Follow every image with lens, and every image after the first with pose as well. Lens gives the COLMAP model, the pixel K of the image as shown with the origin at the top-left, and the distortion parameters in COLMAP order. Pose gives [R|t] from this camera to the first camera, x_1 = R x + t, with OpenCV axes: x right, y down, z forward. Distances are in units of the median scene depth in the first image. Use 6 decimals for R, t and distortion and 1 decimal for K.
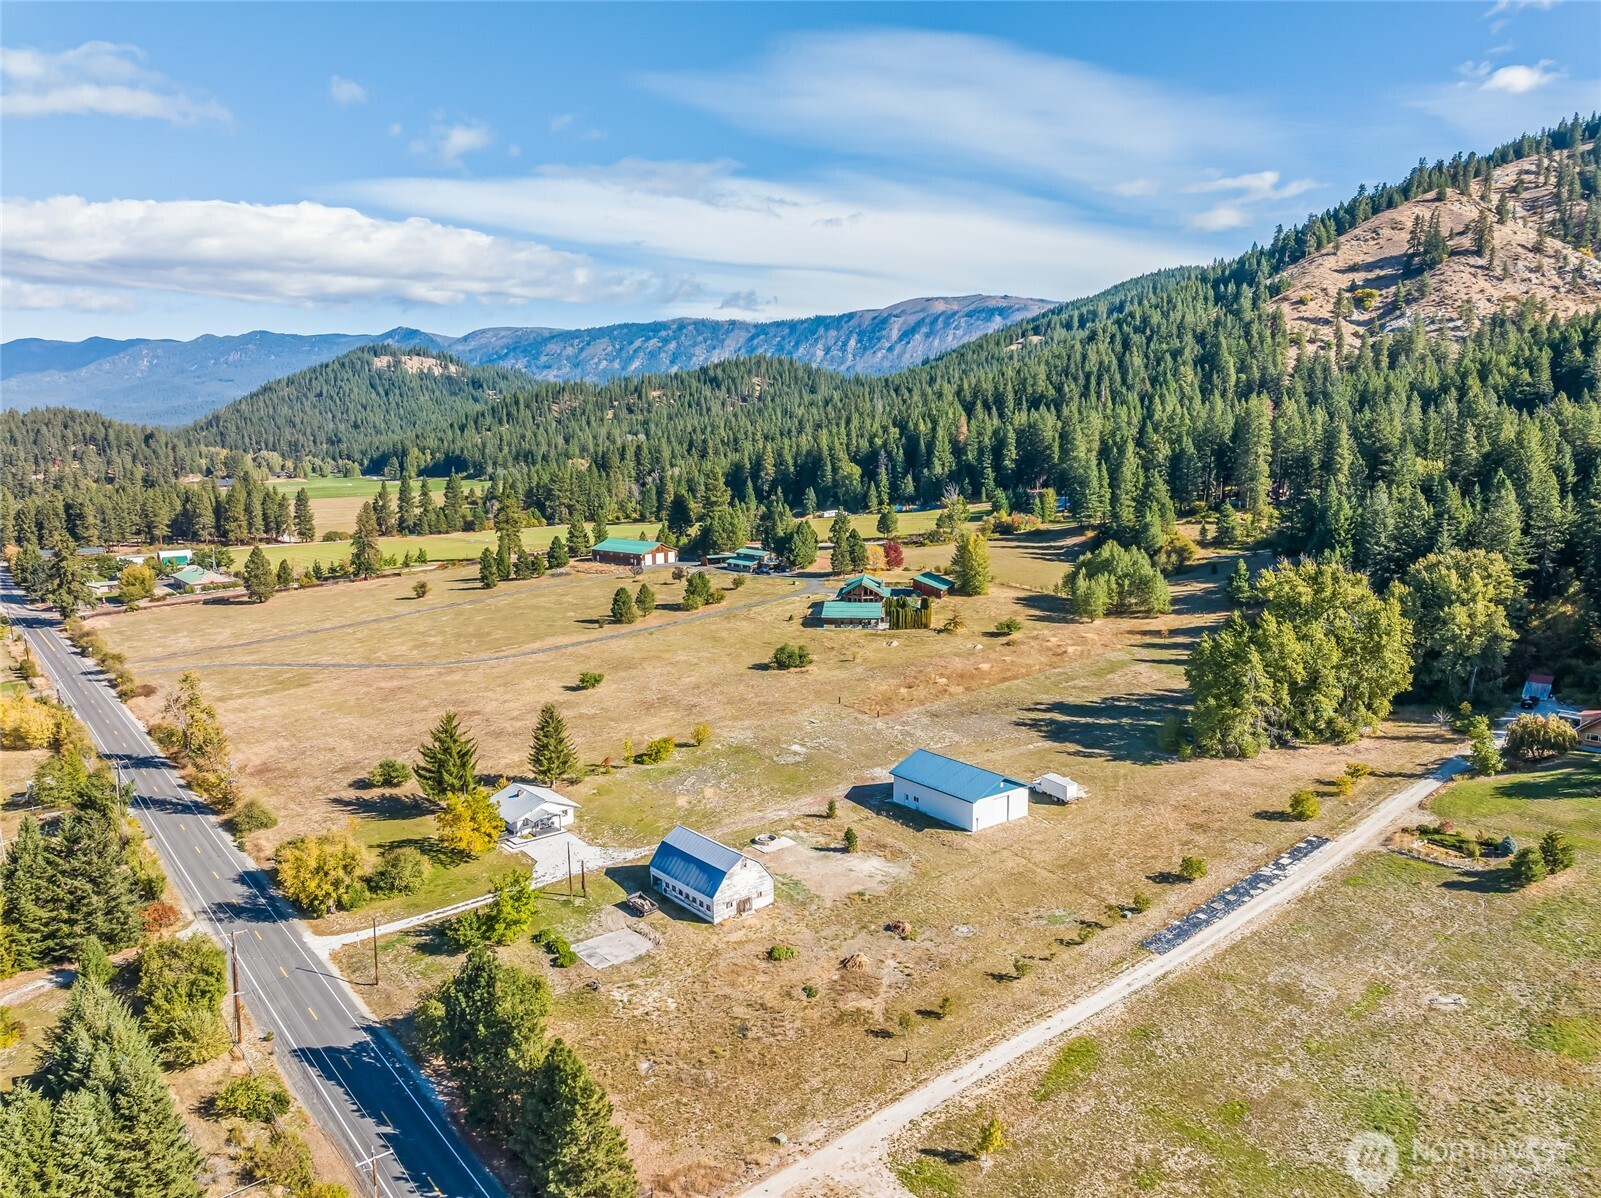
lens RADIAL K [[1120.6, 0, 808.0], [0, 1120.6, 595.3], [0, 0, 1]] dist [-0.035156, 0.022272]
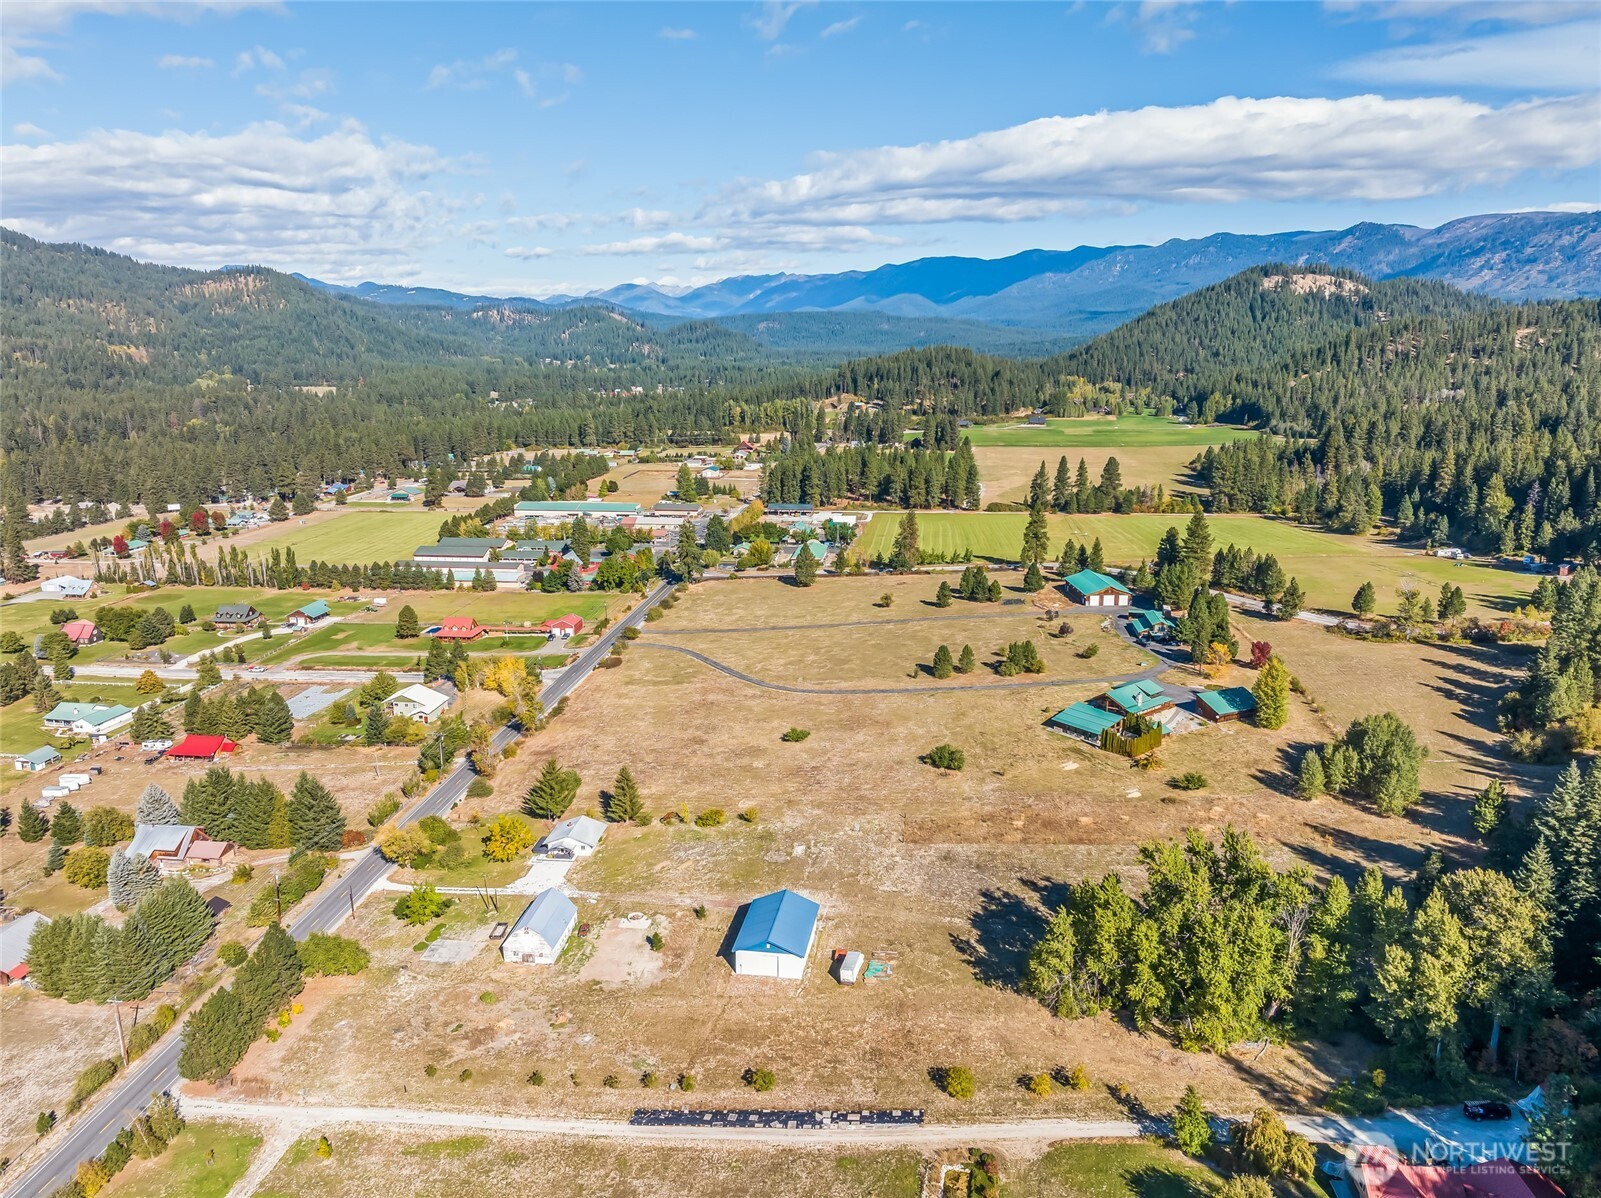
lens RADIAL K [[1120.6, 0, 807.6], [0, 1120.6, 605.1], [0, 0, 1]] dist [-0.035156, 0.022272]
pose [[0.695754, 0.170372, -0.697782, 0.436269], [-0.101714, 0.985042, 0.139092, -0.159722], [0.711042, -0.025800, 0.702676, 0.095621]]
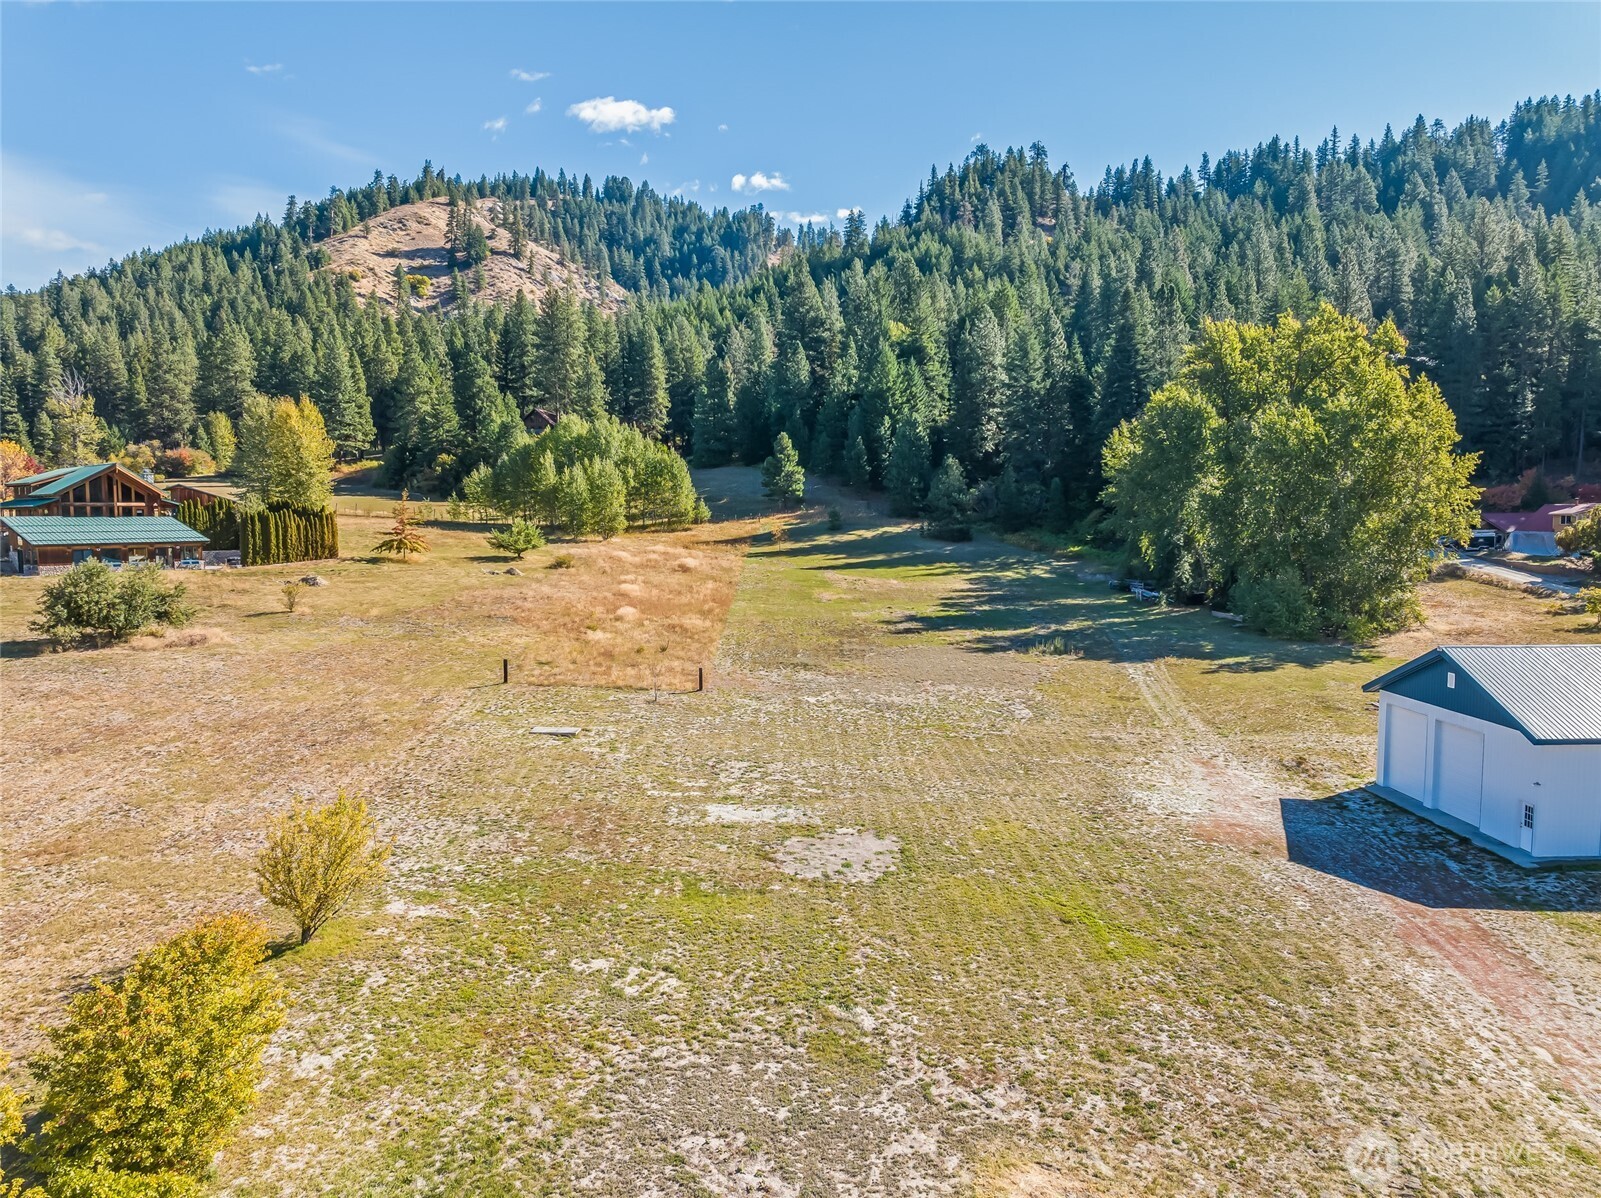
lens RADIAL K [[1120.6, 0, 803.1], [0, 1120.6, 597.9], [0, 0, 1]] dist [-0.035156, 0.022272]
pose [[0.586753, -0.060178, 0.807527, -0.100083], [0.118091, 0.992933, -0.011811, 0.054212], [-0.801109, 0.102291, 0.589713, 0.474681]]
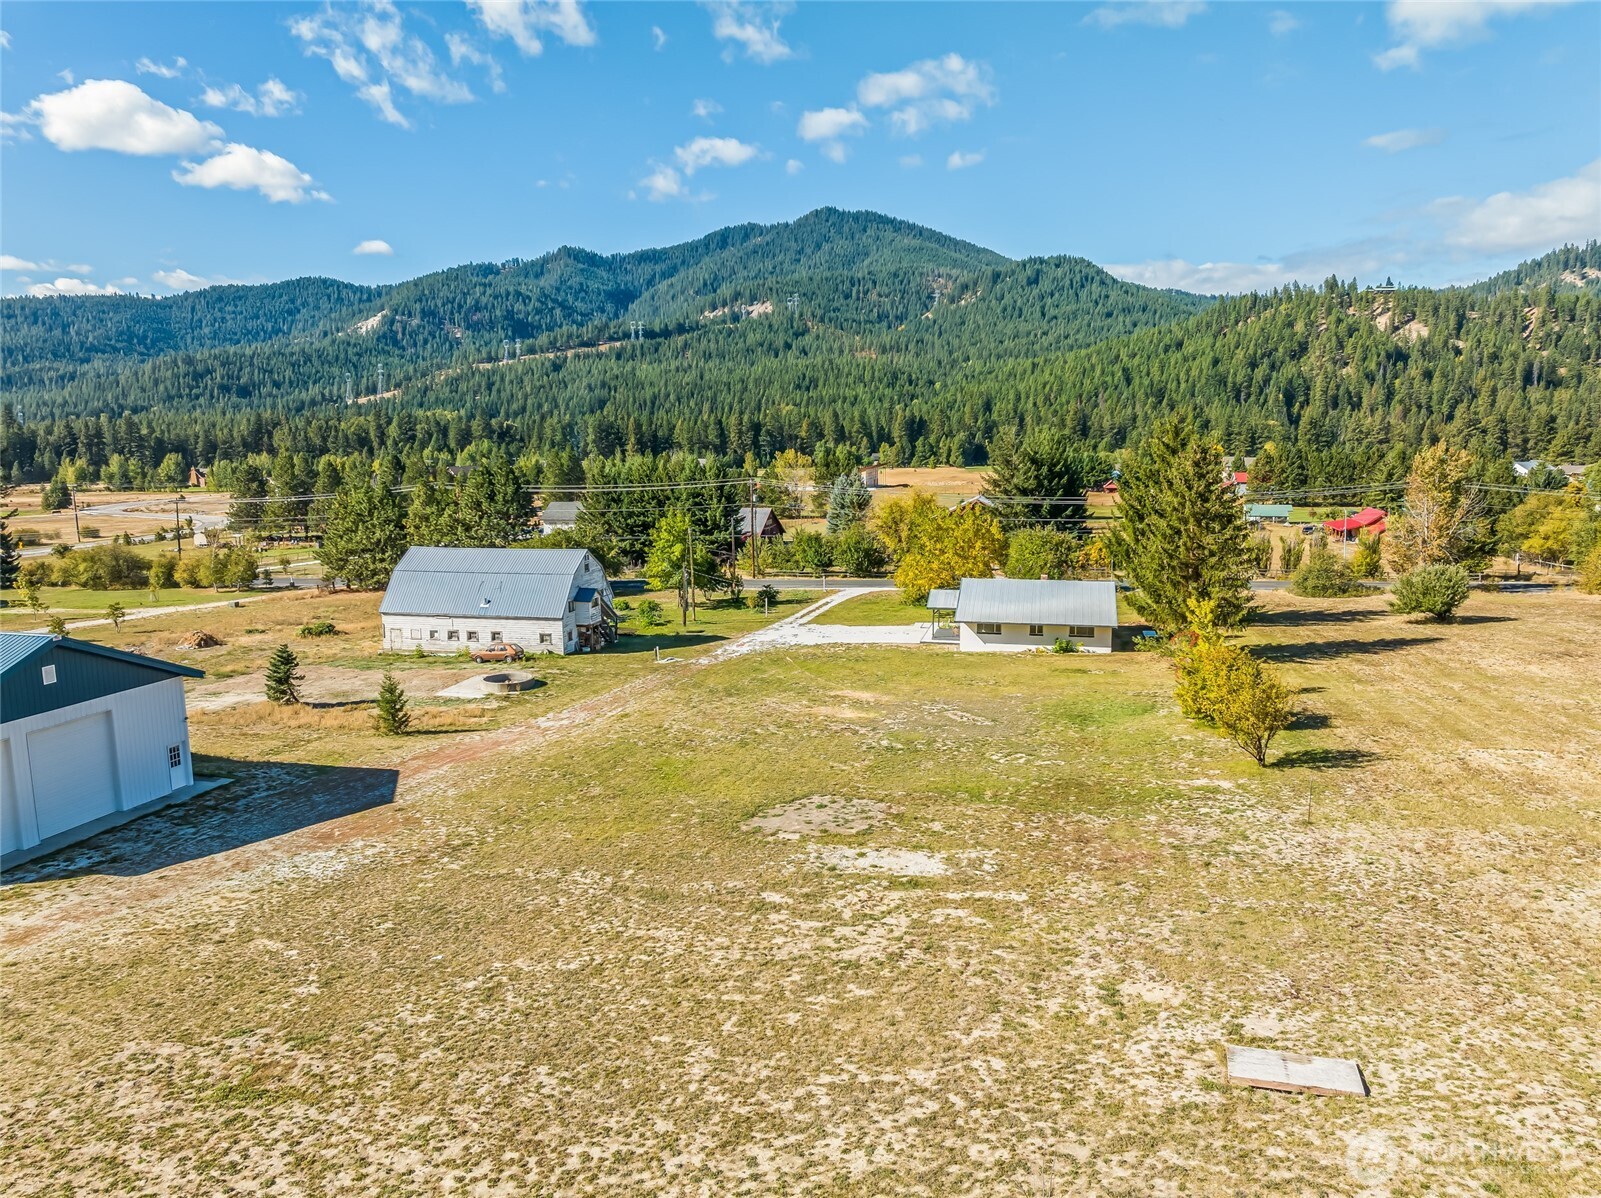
lens RADIAL K [[1120.6, 0, 806.4], [0, 1120.6, 594.1], [0, 0, 1]] dist [-0.035156, 0.022272]
pose [[-0.793589, 0.102740, -0.599717, 0.055645], [-0.074720, 0.961725, 0.263632, 0.029384], [0.603849, 0.254027, -0.755538, 0.617024]]
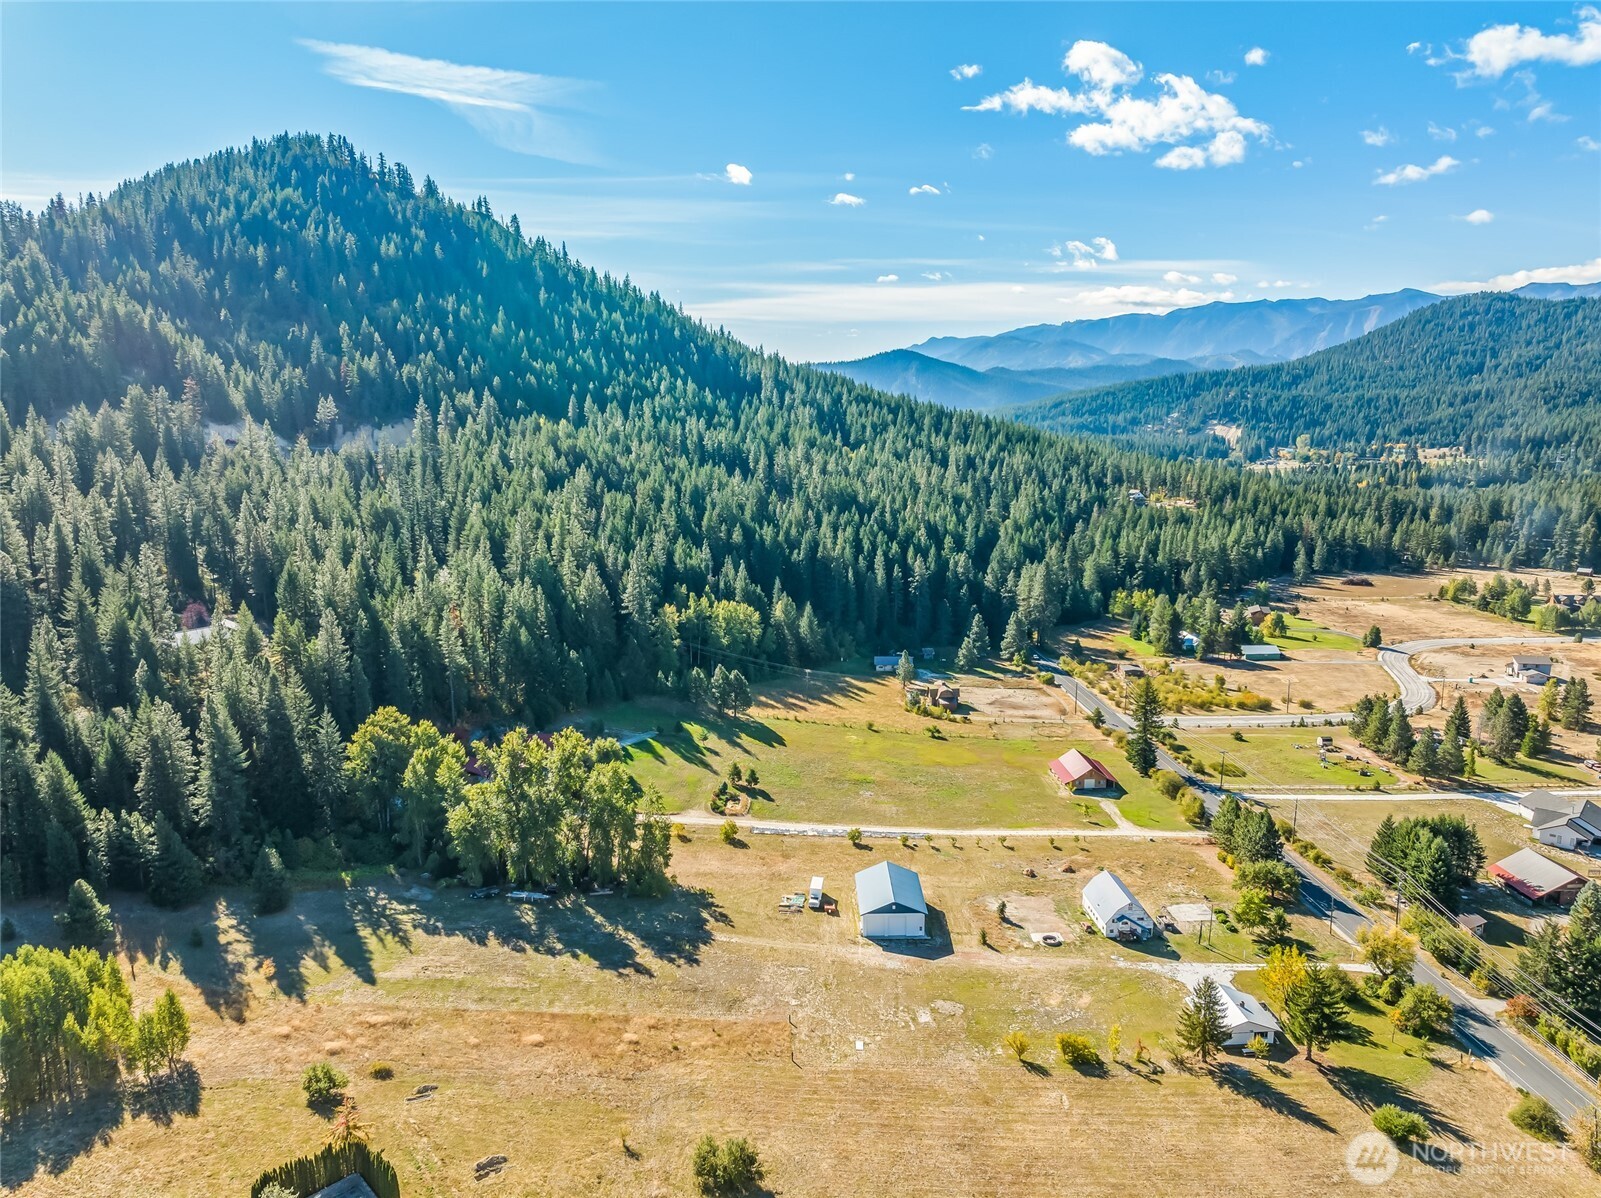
lens RADIAL K [[1120.6, 0, 808.7], [0, 1120.6, 596.8], [0, 0, 1]] dist [-0.035156, 0.022272]
pose [[-0.807361, -0.095597, 0.582262, -0.238245], [0.095589, 0.952564, 0.288937, -0.255938], [-0.582263, 0.288934, -0.759925, 0.914164]]
